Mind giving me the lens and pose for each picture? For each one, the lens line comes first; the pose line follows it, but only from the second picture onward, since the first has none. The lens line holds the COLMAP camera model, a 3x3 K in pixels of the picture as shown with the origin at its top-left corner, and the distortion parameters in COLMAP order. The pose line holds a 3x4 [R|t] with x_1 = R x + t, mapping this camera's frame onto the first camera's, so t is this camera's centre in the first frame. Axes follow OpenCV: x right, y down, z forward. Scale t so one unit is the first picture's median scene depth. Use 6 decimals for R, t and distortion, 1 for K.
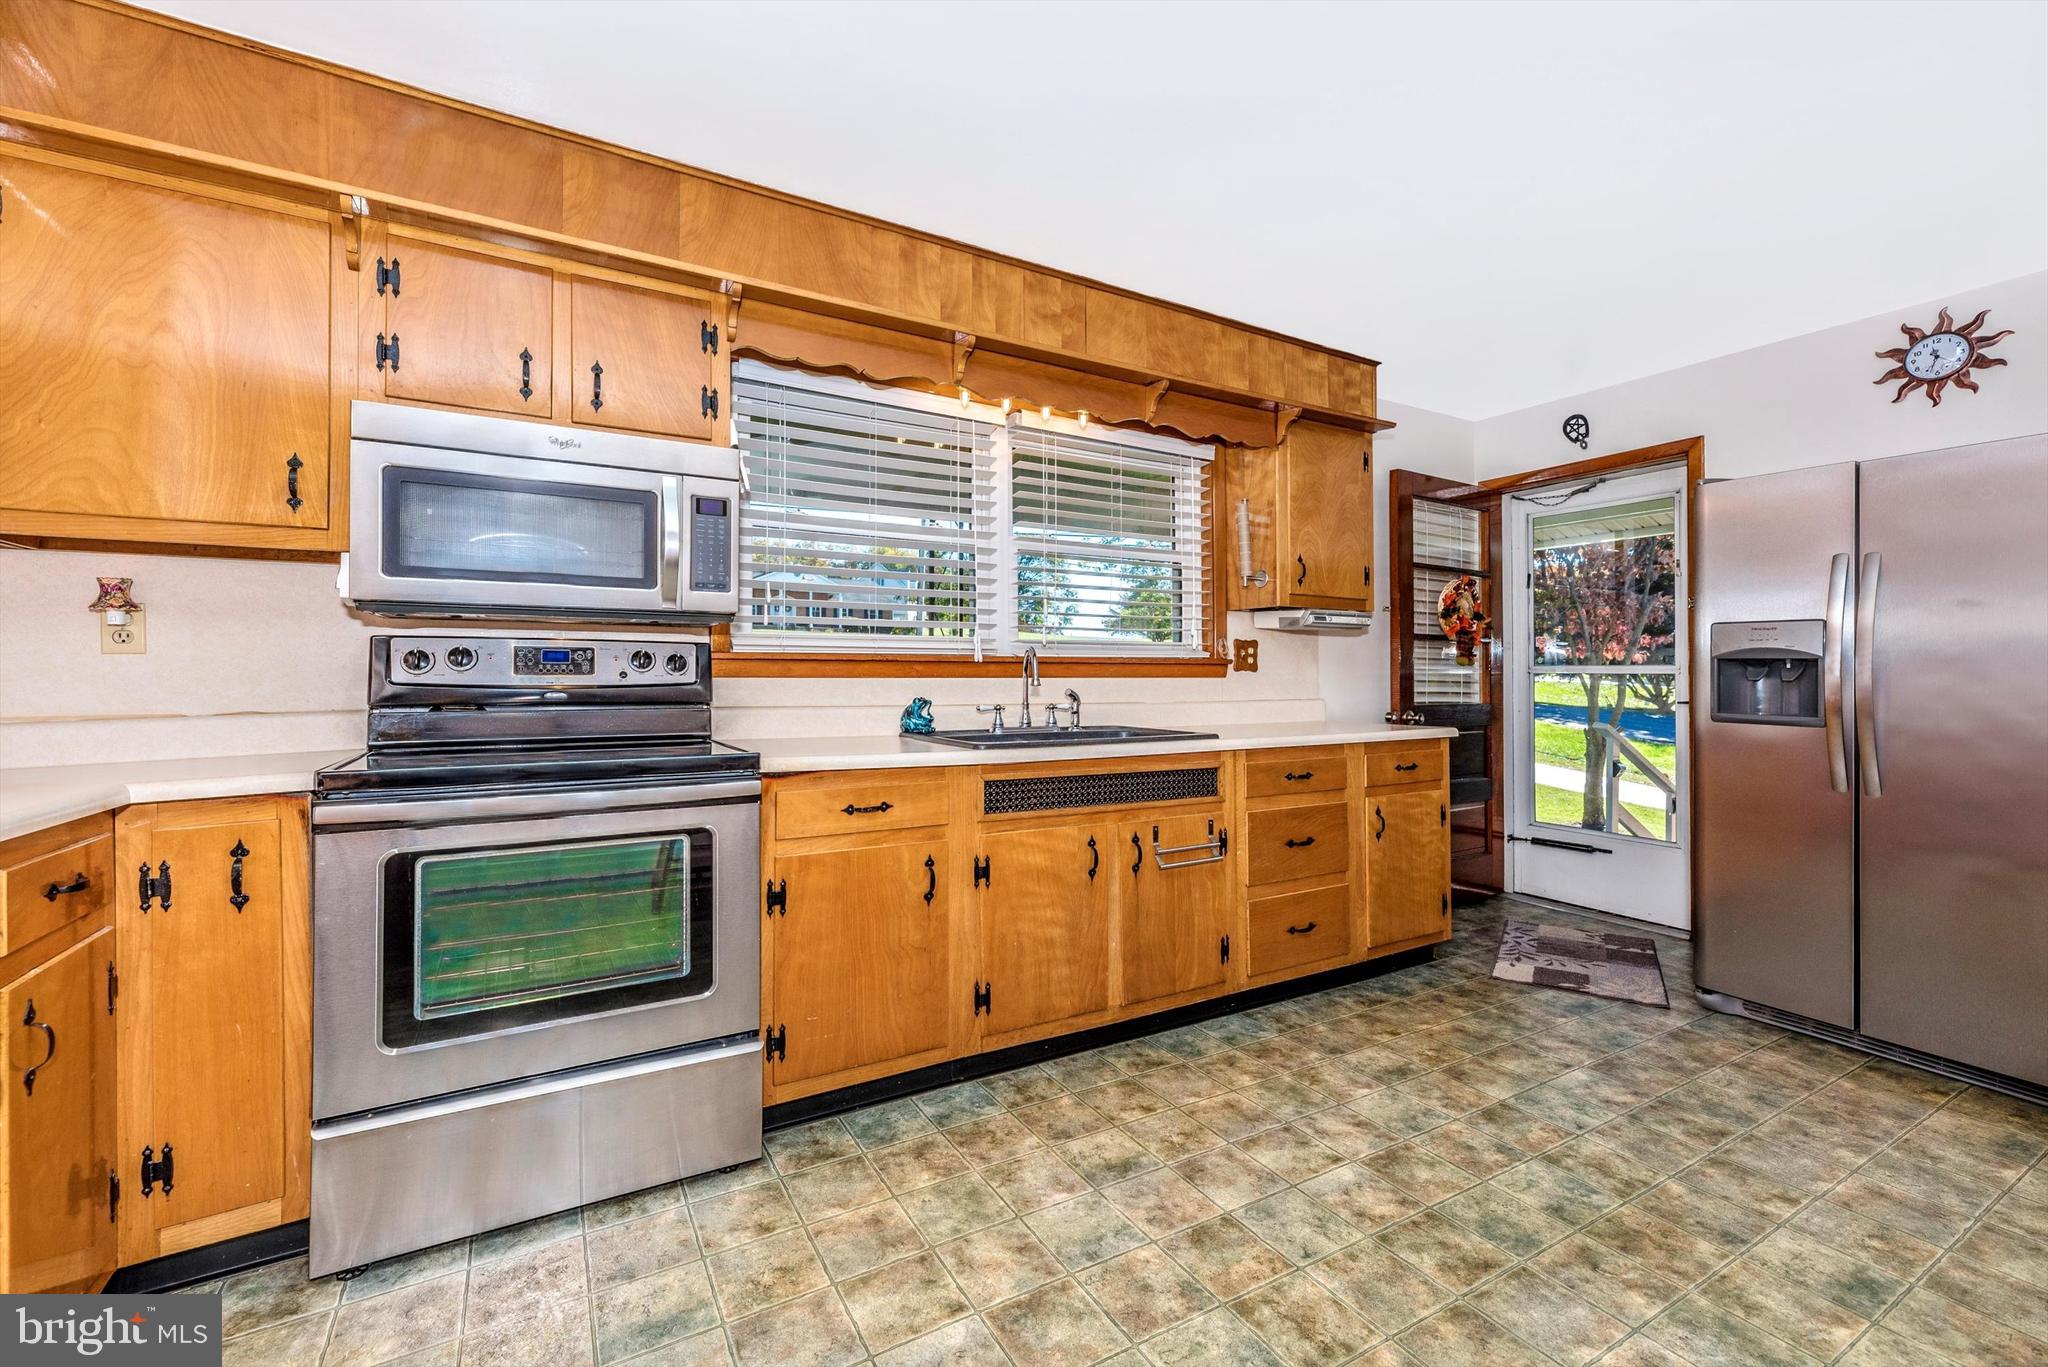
lens RADIAL K [[831.8, 0, 1021.6], [0, 831.8, 674.7], [0, 0, 1]] dist [-0.001683, 0.000340]
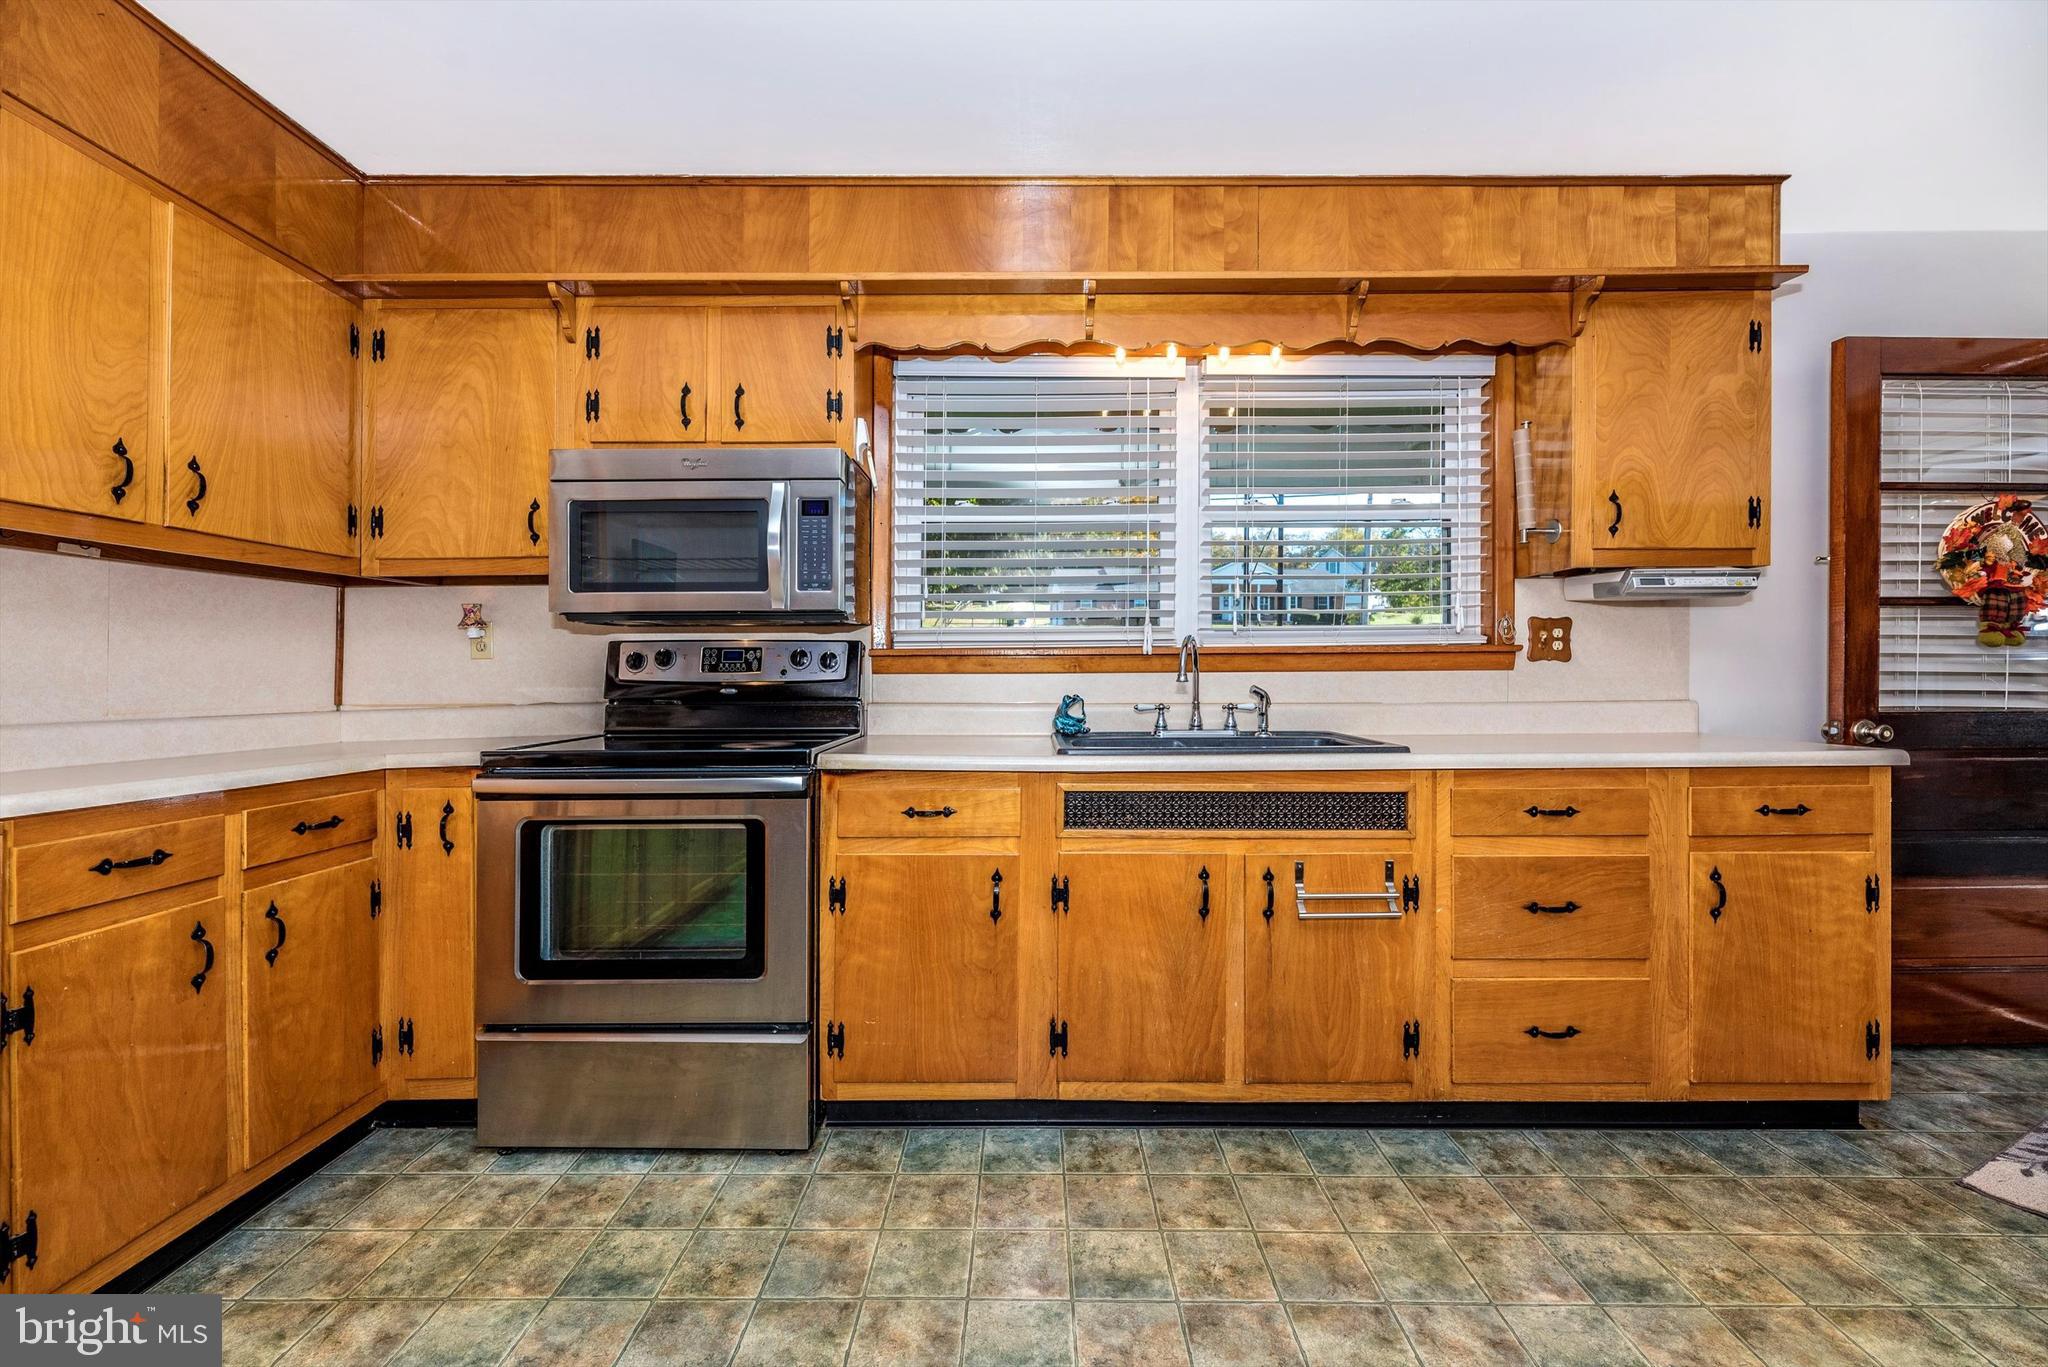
lens RADIAL K [[852.7, 0, 1024.0], [0, 852.7, 683.5], [0, 0, 1]] dist [0.001291, 0.000533]
pose [[0.870345, 0.000079, -0.492443, 0.300304], [0.007081, 0.999895, 0.012676, 0.003188], [0.492392, -0.014519, 0.870253, 0.168249]]
